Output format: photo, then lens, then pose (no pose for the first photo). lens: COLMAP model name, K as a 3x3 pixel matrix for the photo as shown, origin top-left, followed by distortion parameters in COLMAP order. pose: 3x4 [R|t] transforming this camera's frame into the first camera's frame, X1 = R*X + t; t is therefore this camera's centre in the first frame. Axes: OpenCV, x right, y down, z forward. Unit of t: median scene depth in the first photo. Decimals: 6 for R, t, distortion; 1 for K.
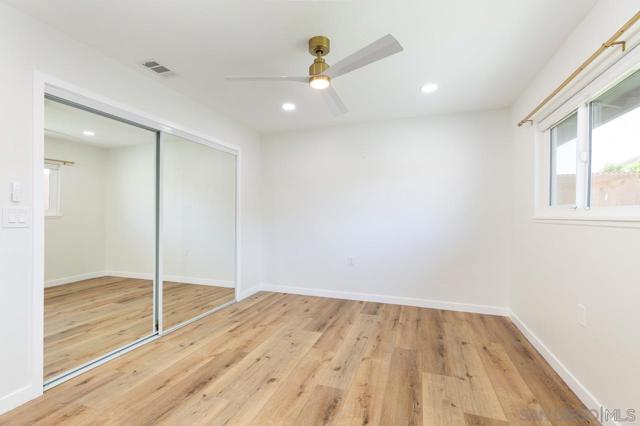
lens RADIAL K [[286.9, 0, 316.5], [0, 286.9, 214.3], [0, 0, 1]] dist [0.003073, -0.000489]
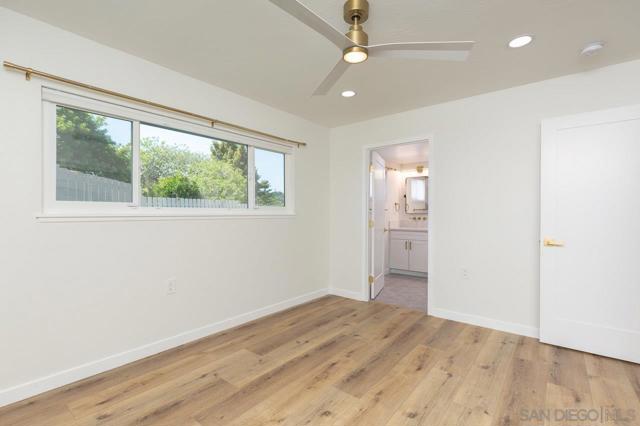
lens RADIAL K [[292.7, 0, 320.0], [0, 292.7, 213.0], [0, 0, 1]] dist [-0.002019, -0.000053]
pose [[-0.943297, -0.004292, 0.331922, -0.182037], [-0.005758, 0.999978, -0.003435, 0.005722], [-0.331900, -0.005151, -0.943301, 1.888805]]
